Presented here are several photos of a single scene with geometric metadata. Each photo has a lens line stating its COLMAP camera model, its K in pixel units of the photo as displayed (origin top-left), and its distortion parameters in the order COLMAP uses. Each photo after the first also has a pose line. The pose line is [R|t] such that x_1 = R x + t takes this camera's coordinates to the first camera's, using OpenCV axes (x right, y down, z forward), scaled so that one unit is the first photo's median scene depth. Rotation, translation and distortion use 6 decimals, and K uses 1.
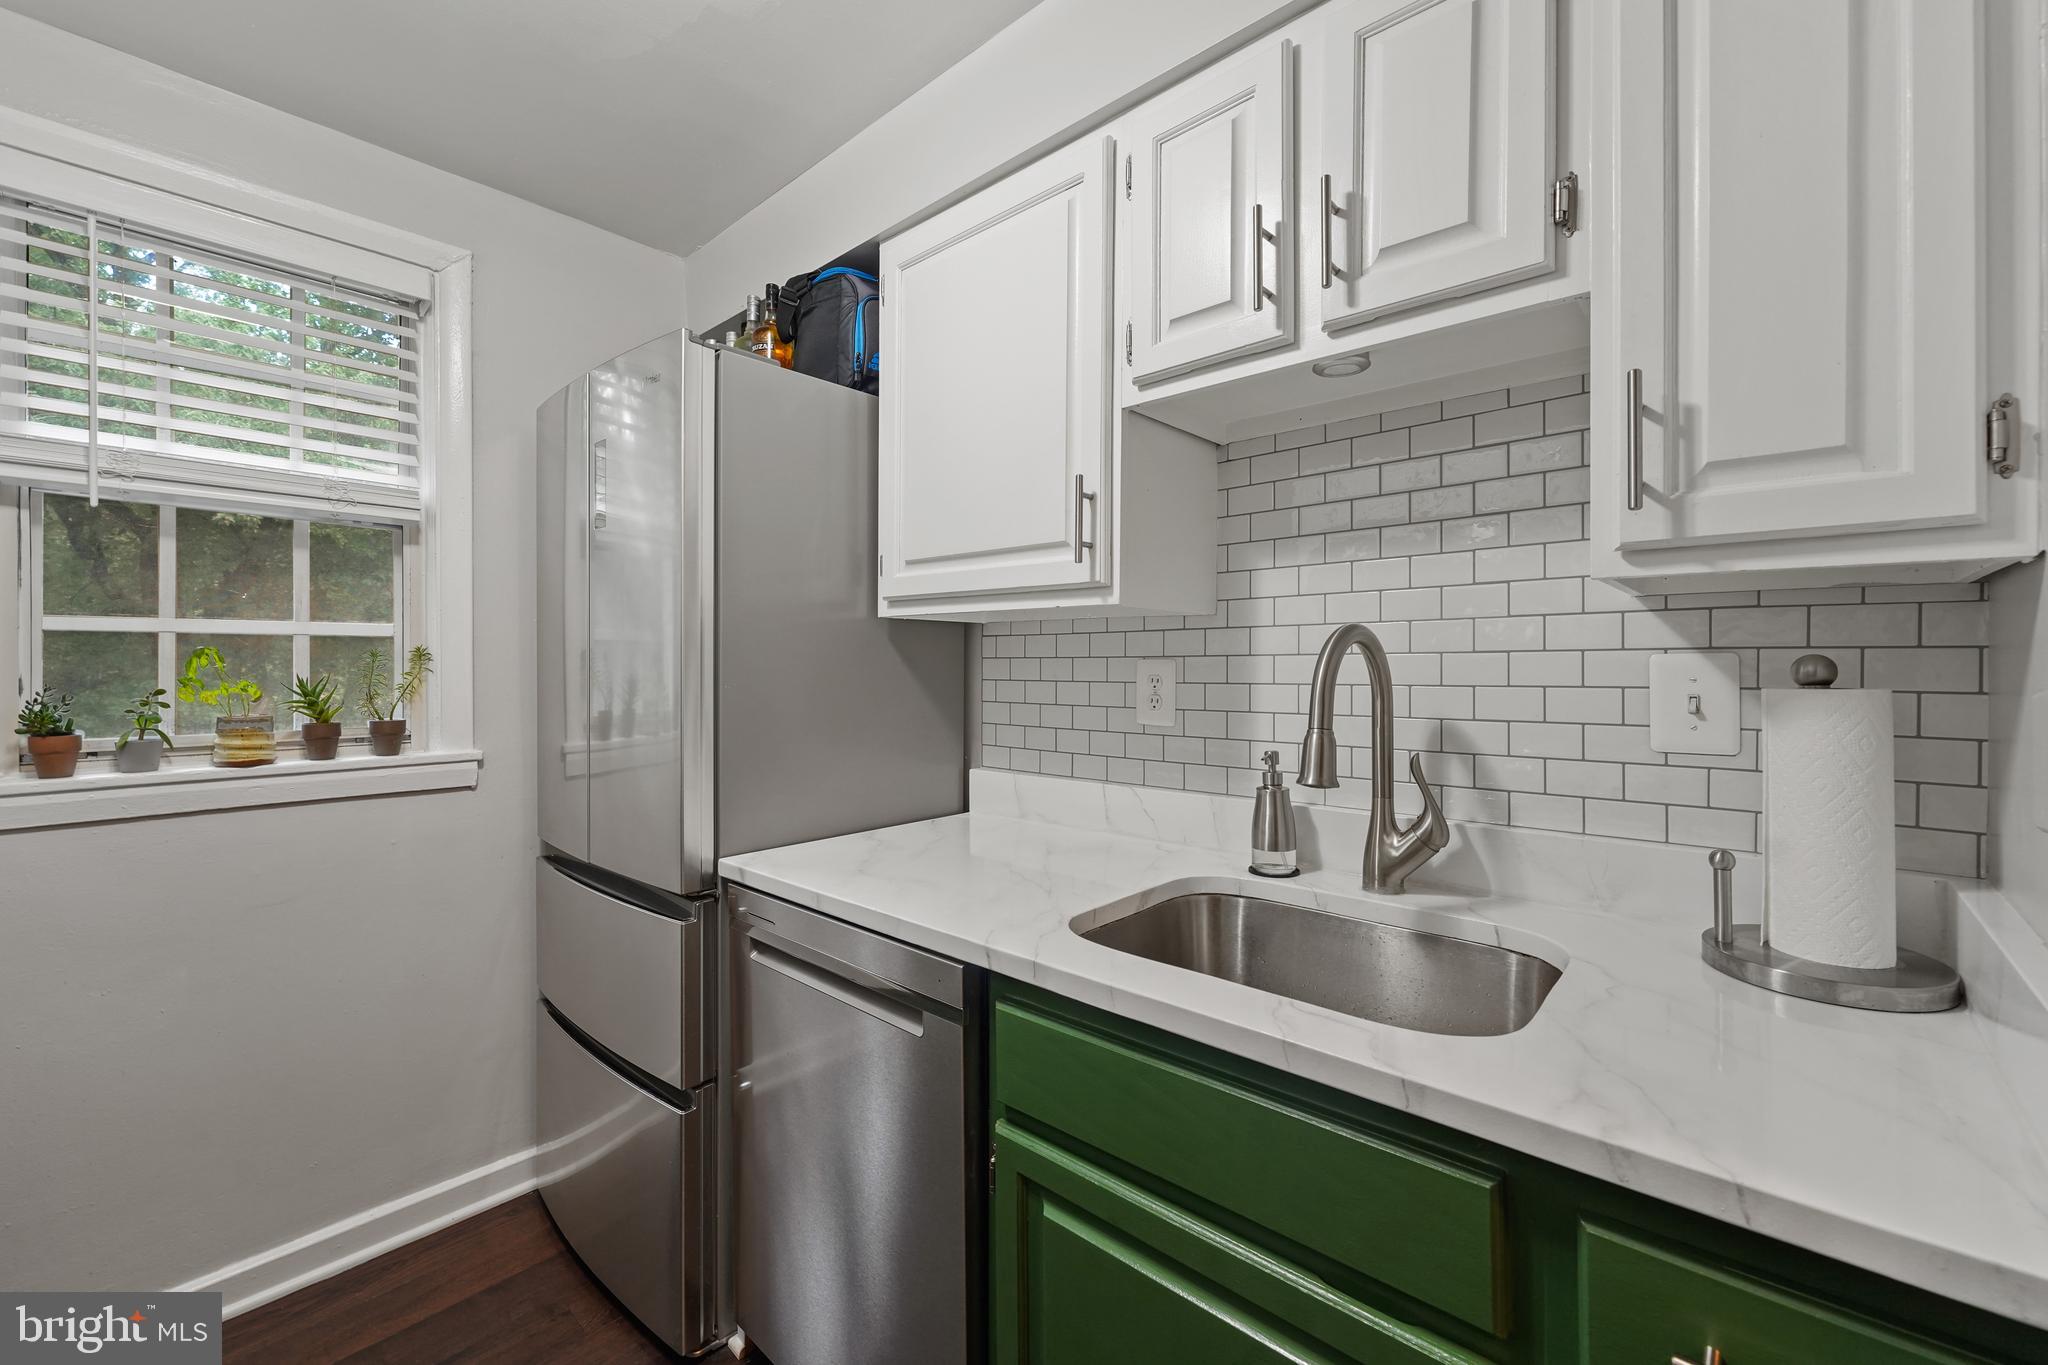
lens RADIAL K [[831.9, 0, 1028.6], [0, 831.9, 663.0], [0, 0, 1]] dist [-0.001047, 0.000164]
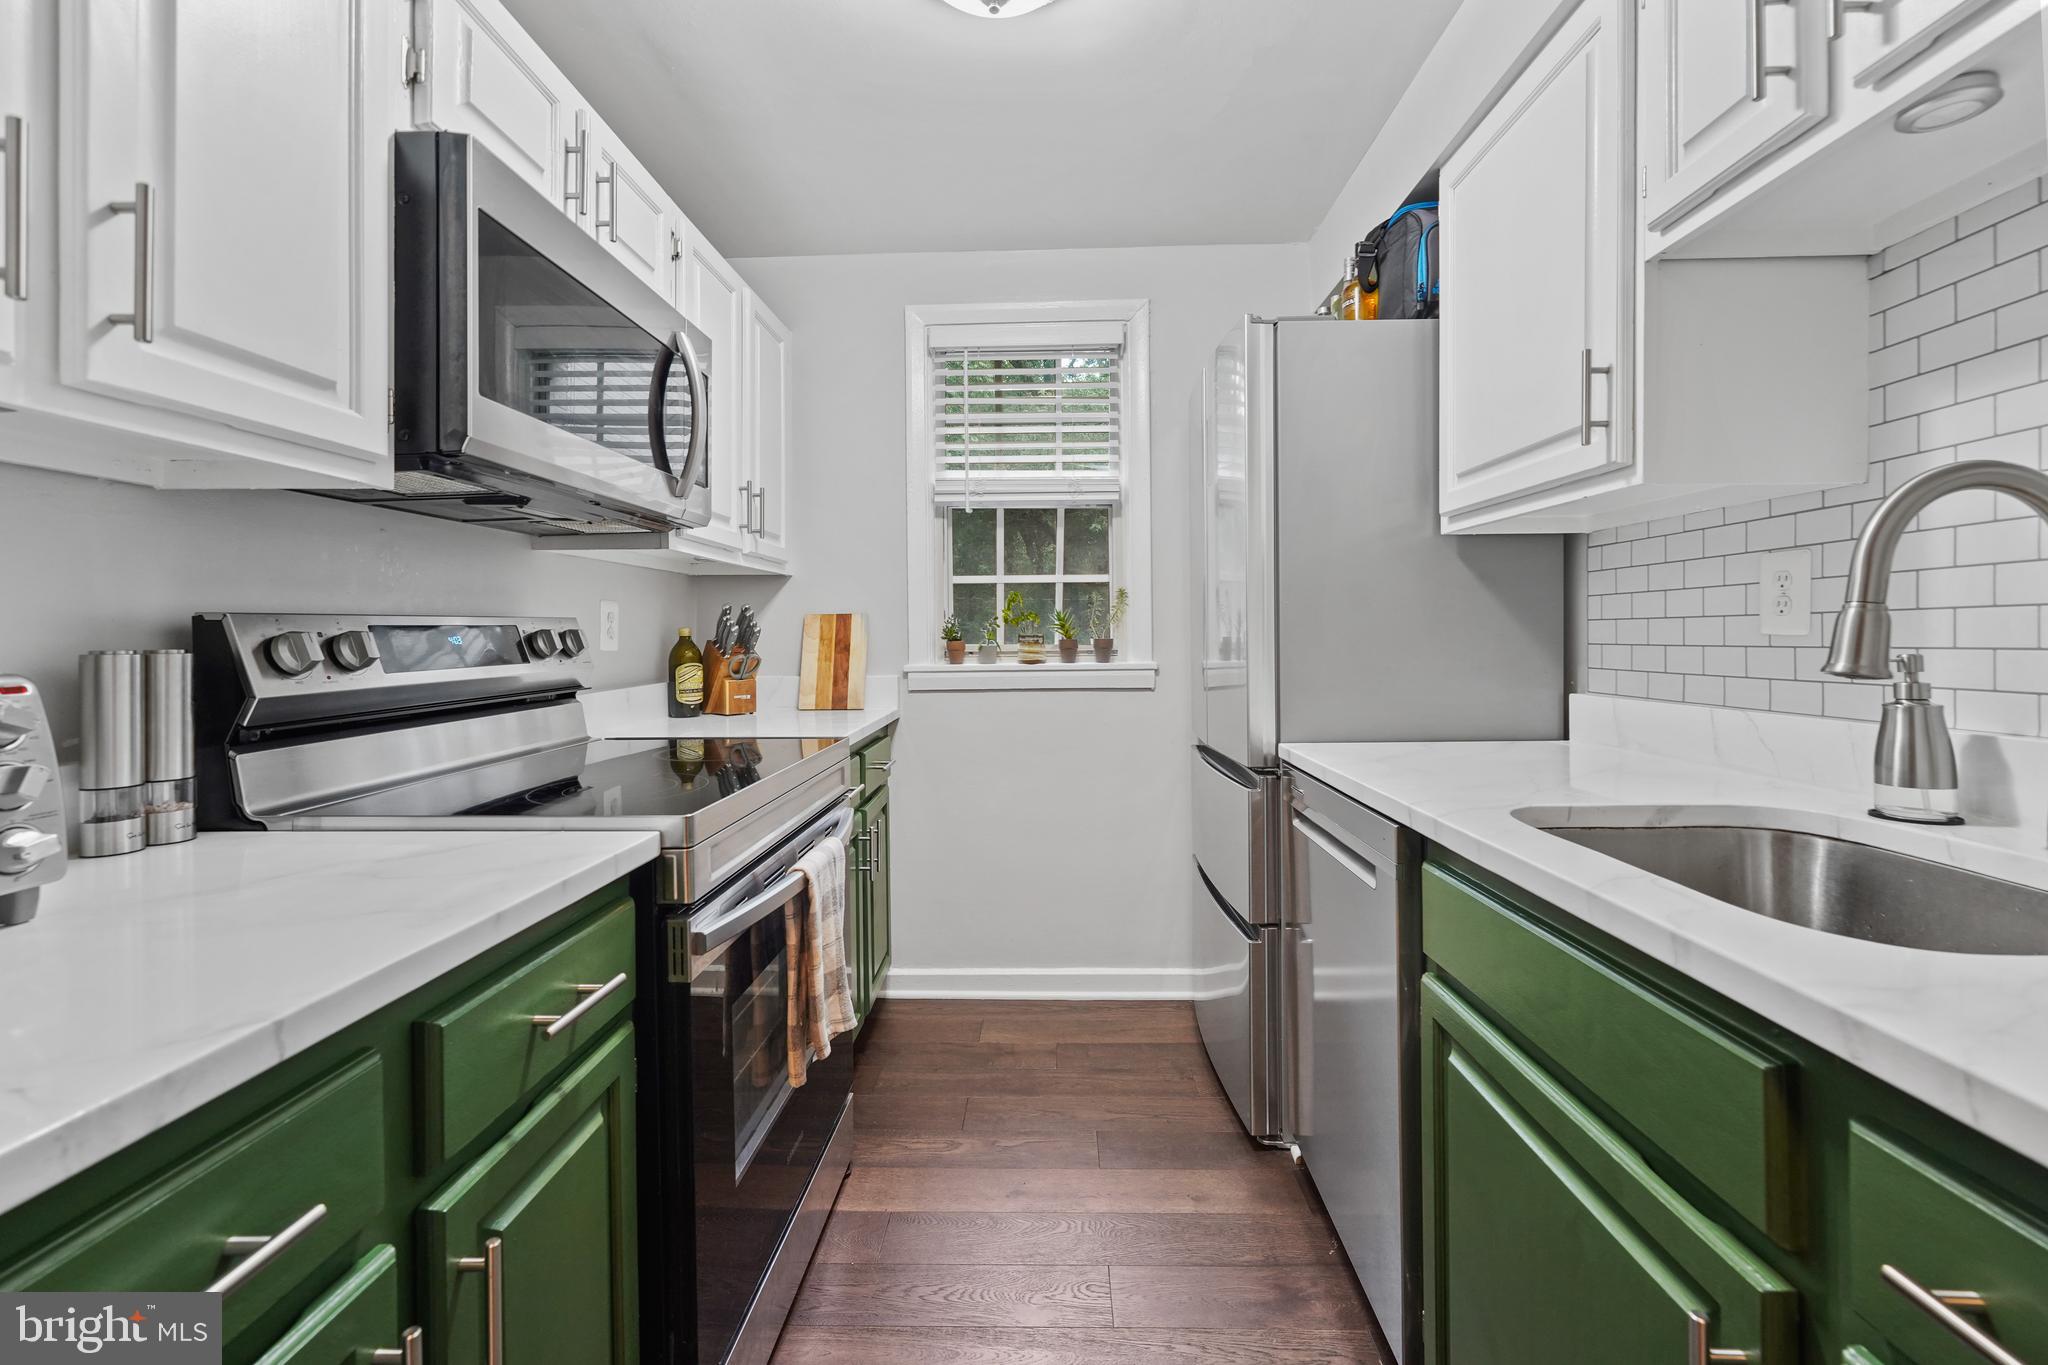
lens RADIAL K [[846.0, 0, 1029.5], [0, 846.0, 635.4], [0, 0, 1]] dist [-0.000925, -0.000092]
pose [[0.647628, -0.007838, -0.761916, 0.306487], [0.010744, 0.999942, -0.001154, 0.070228], [0.761881, -0.007439, 0.647674, -0.067054]]
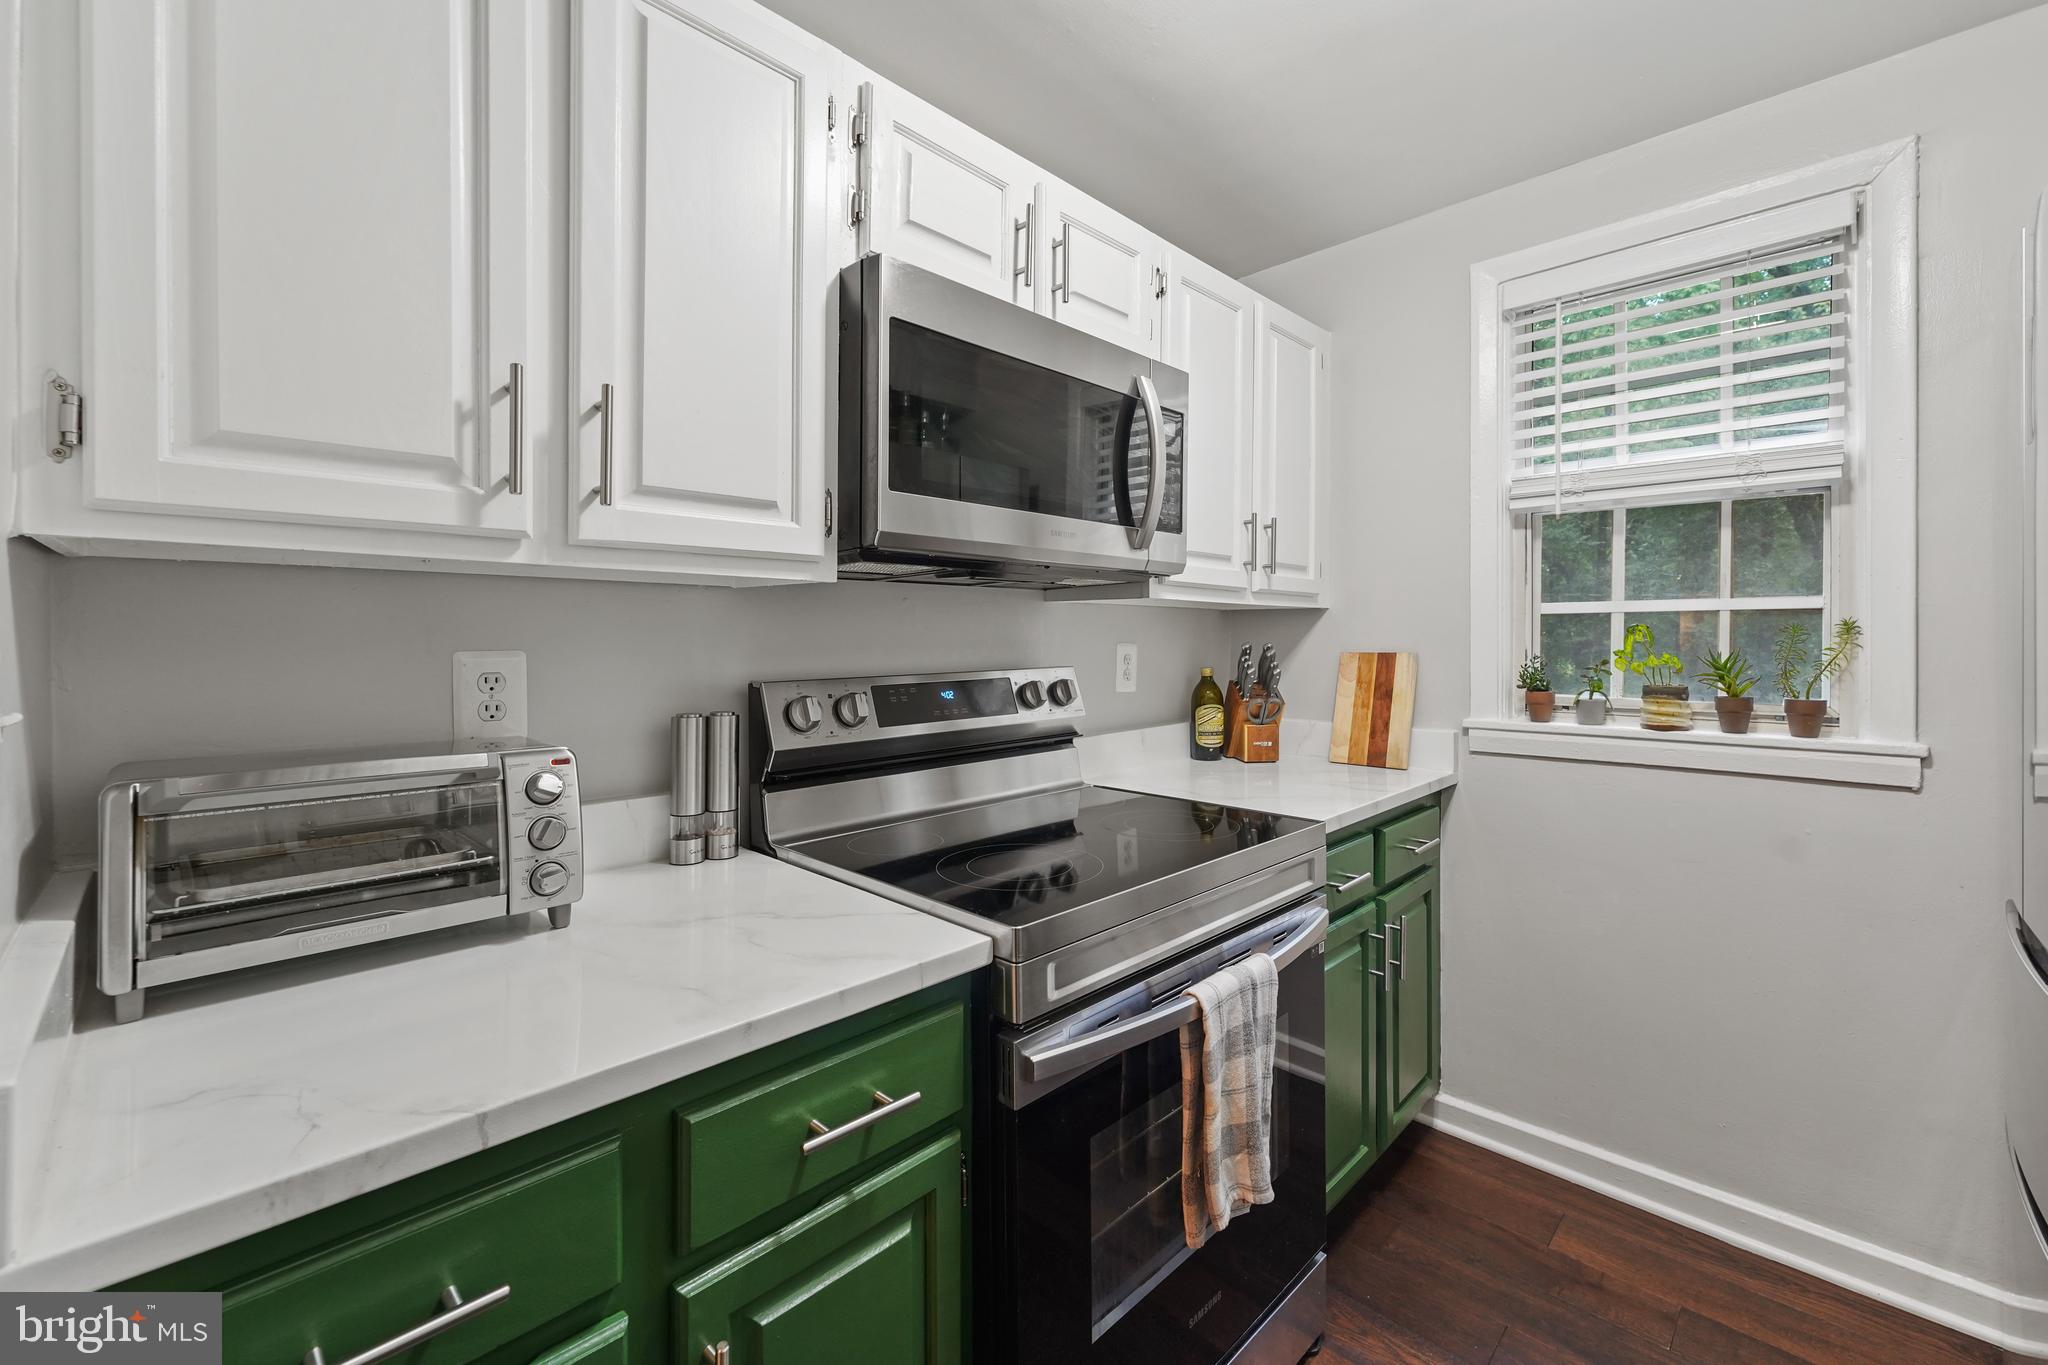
lens RADIAL K [[846.0, 0, 1029.5], [0, 846.0, 635.4], [0, 0, 1]] dist [-0.000925, -0.000092]
pose [[-0.045533, -0.003251, -0.998958, 0.234577], [0.001021, 0.999994, -0.003301, -0.000621], [0.998962, -0.001171, -0.045530, 0.196338]]
